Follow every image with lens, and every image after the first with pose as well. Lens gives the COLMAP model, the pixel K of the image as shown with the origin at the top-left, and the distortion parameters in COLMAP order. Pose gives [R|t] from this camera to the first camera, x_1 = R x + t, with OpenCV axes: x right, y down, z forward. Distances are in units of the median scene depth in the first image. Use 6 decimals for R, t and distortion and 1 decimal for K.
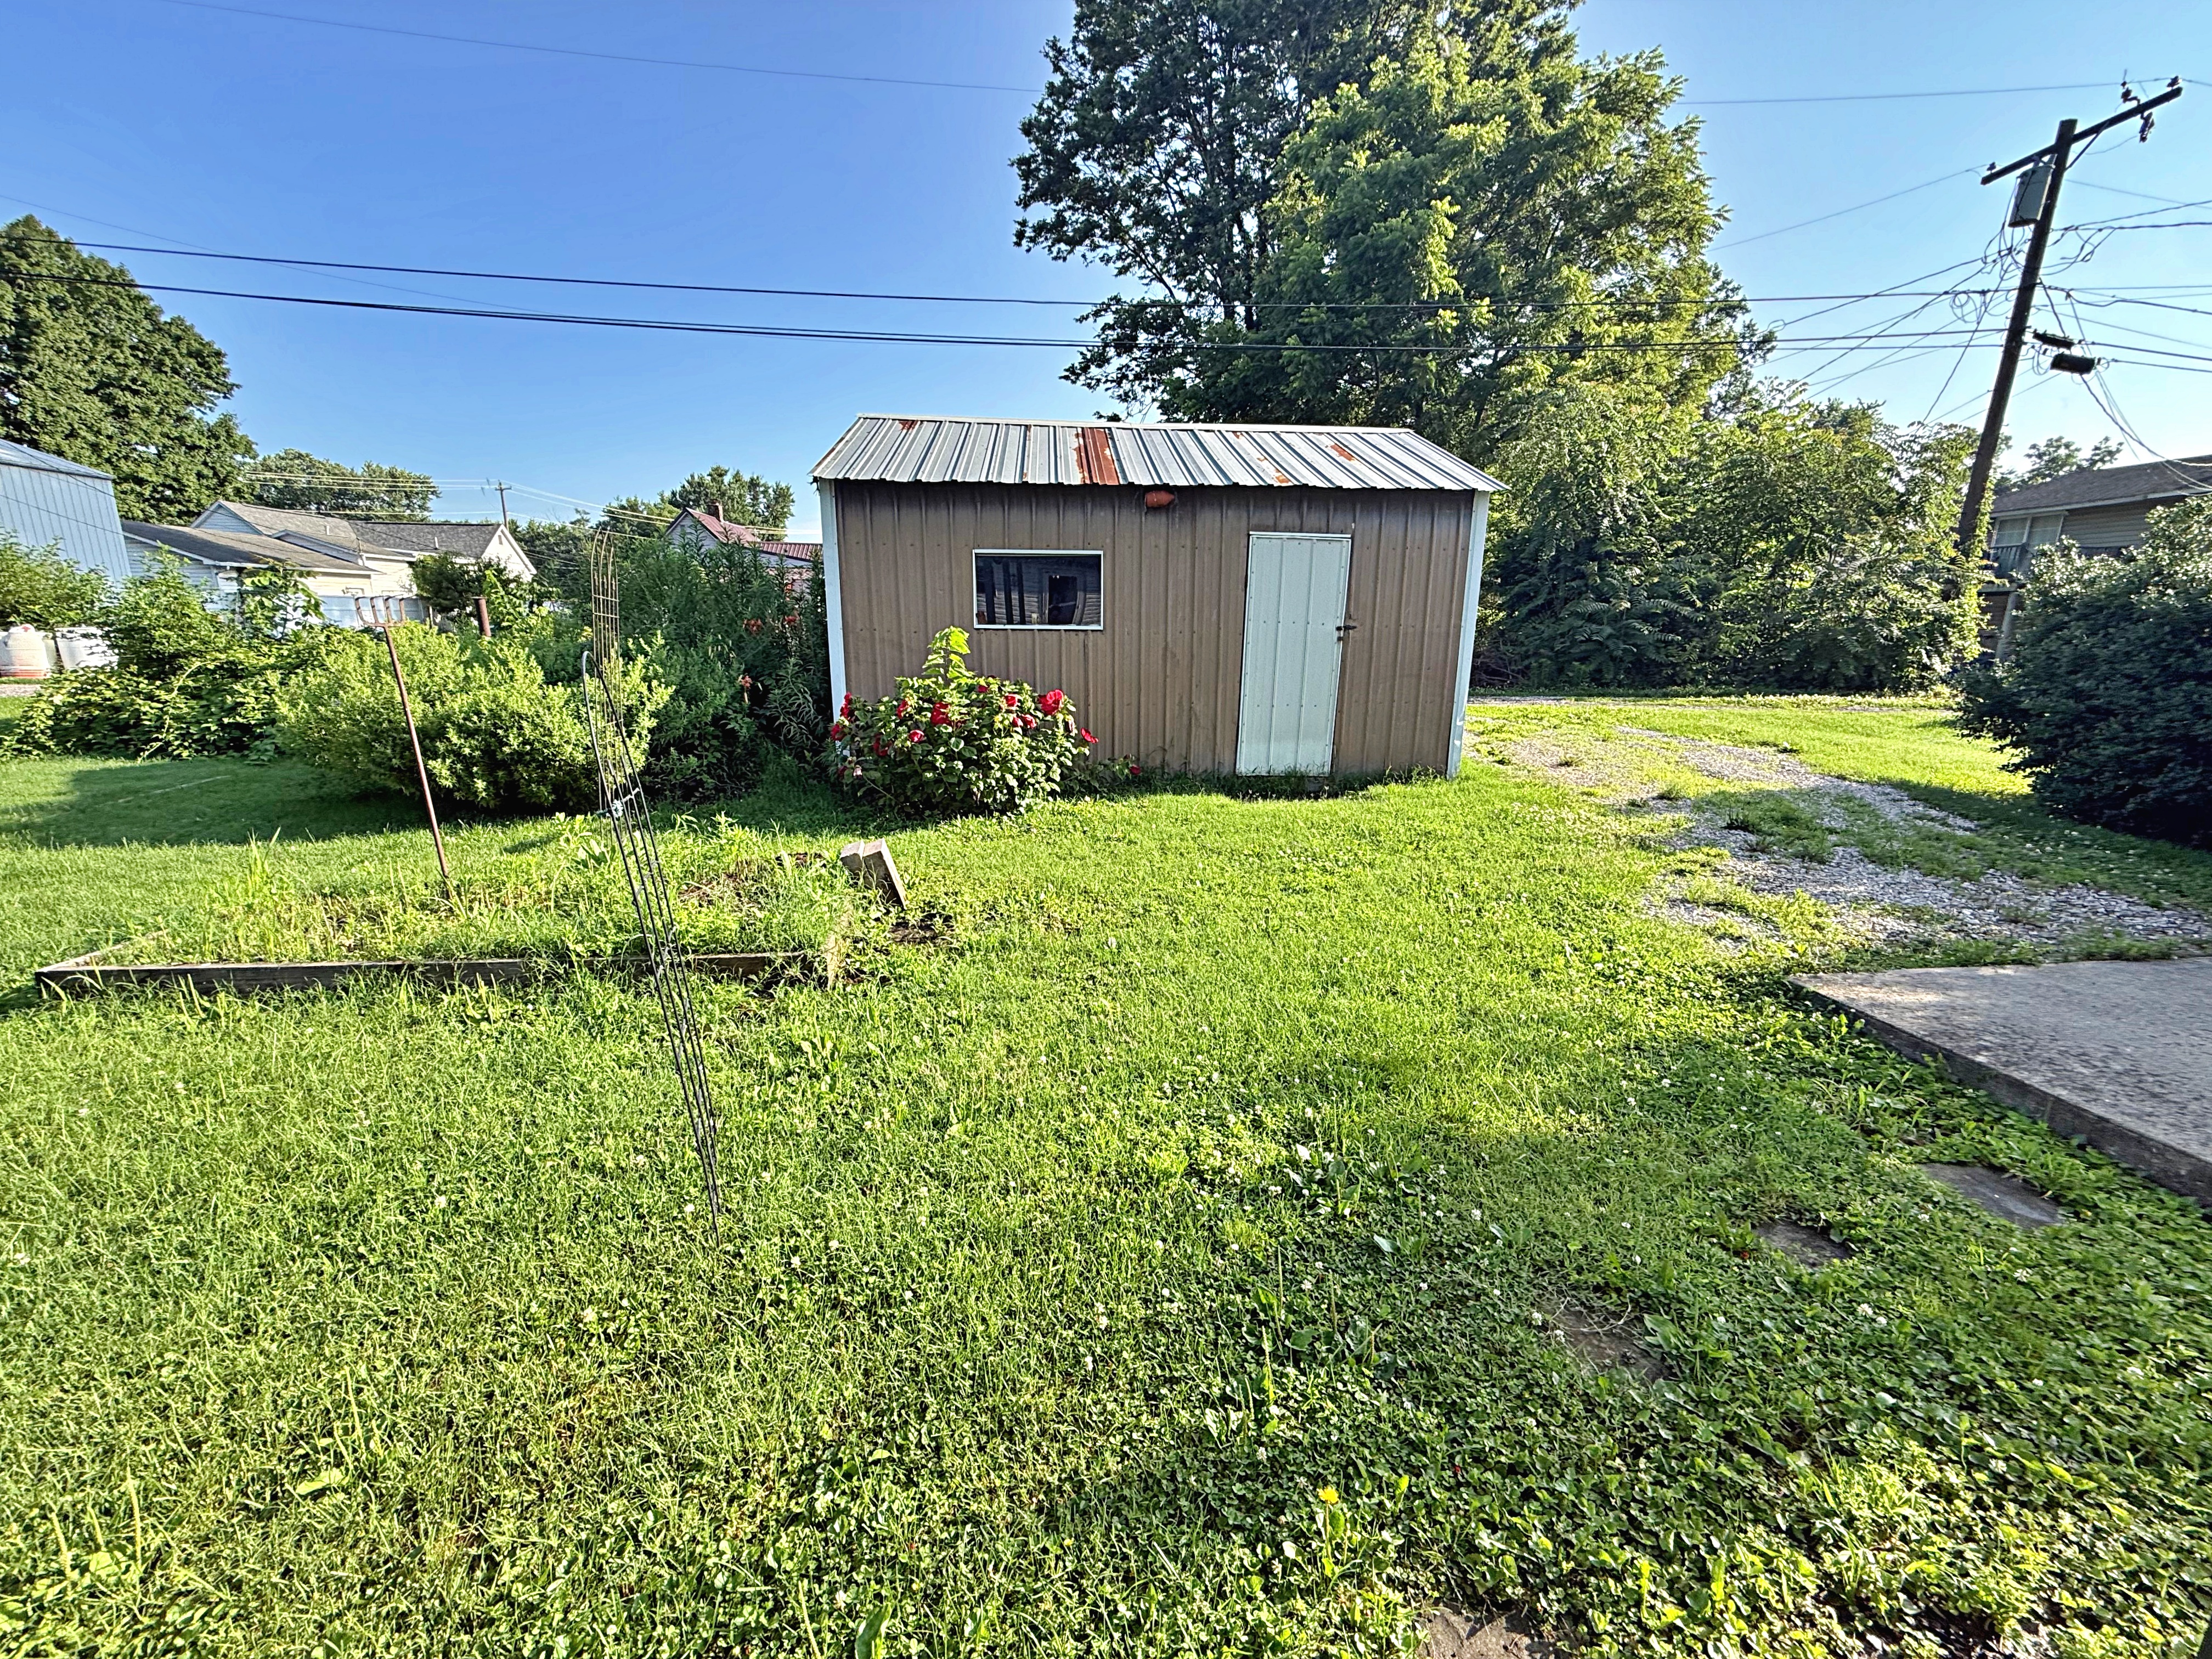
lens RADIAL K [[920.5, 0, 1101.8], [0, 920.5, 839.4], [0, 0, 1]] dist [0.000957, -0.000305]
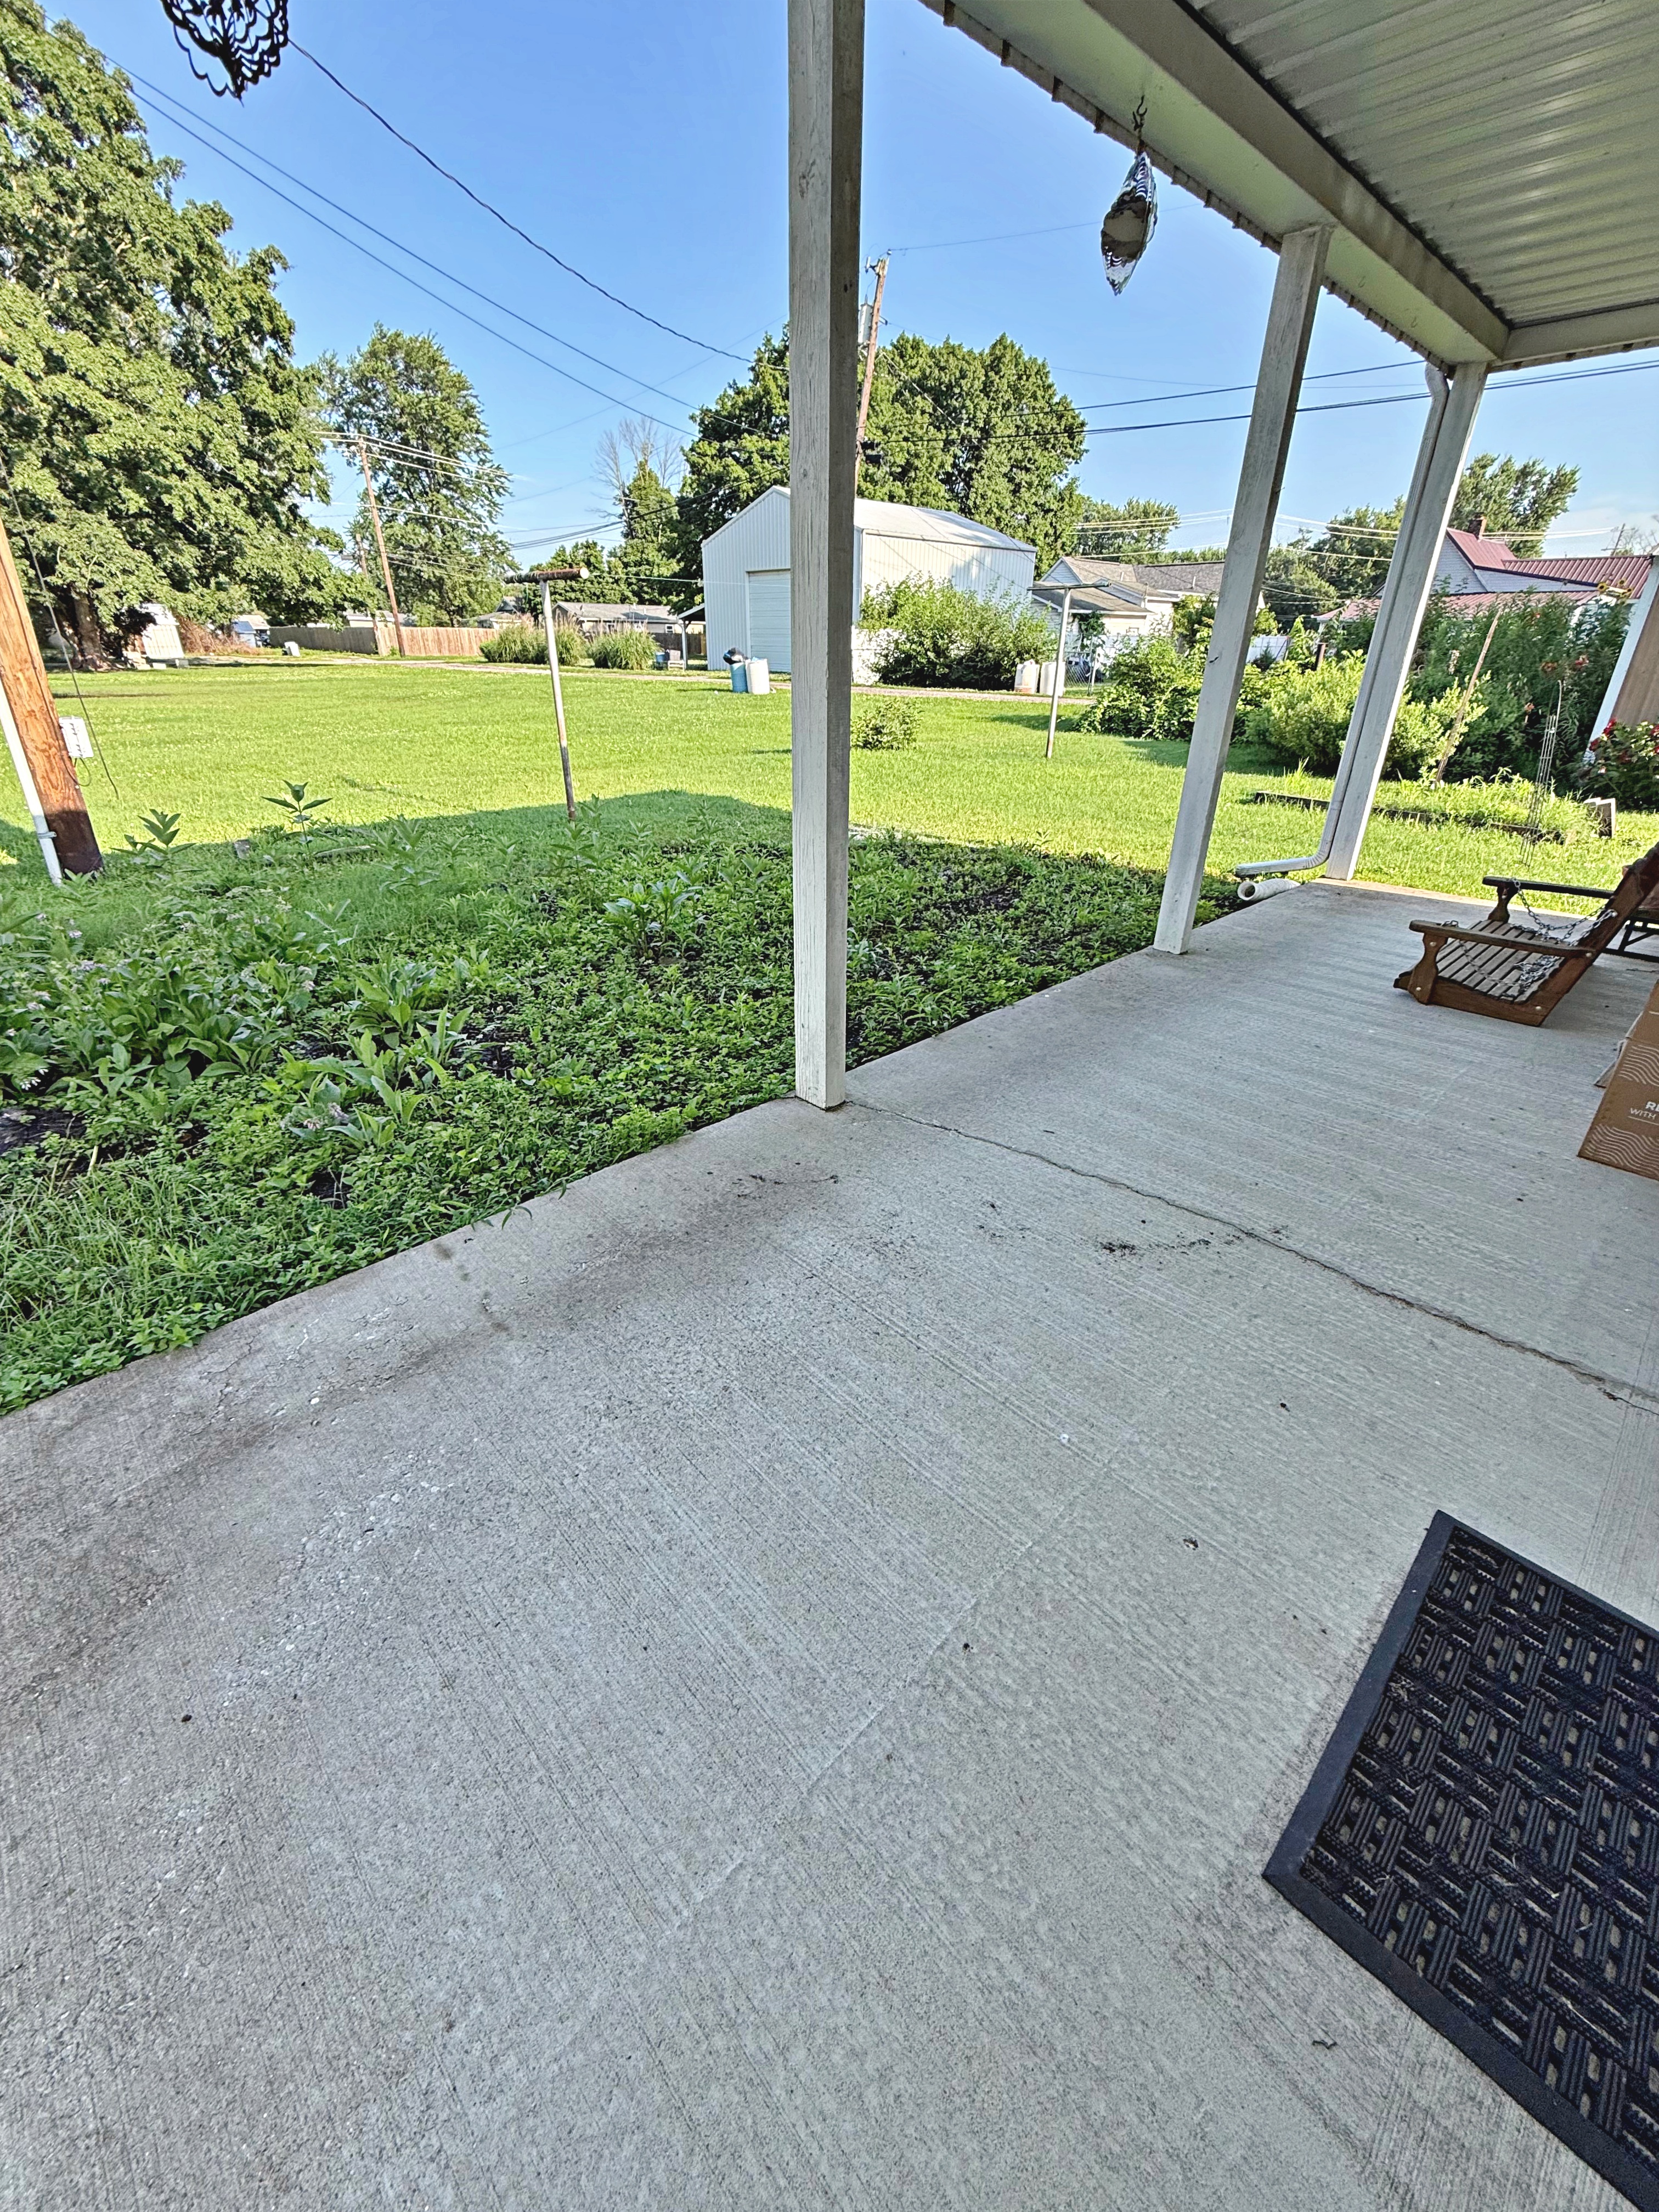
lens RADIAL K [[920.5, 0, 821.1], [0, 920.5, 1100.4], [0, 0, 1]] dist [0.000957, -0.000305]
pose [[0.616140, 0.345950, -0.707594, 0.027714], [-0.184834, 0.936797, 0.297064, 0.029589], [0.765642, -0.052245, 0.641142, -0.133030]]
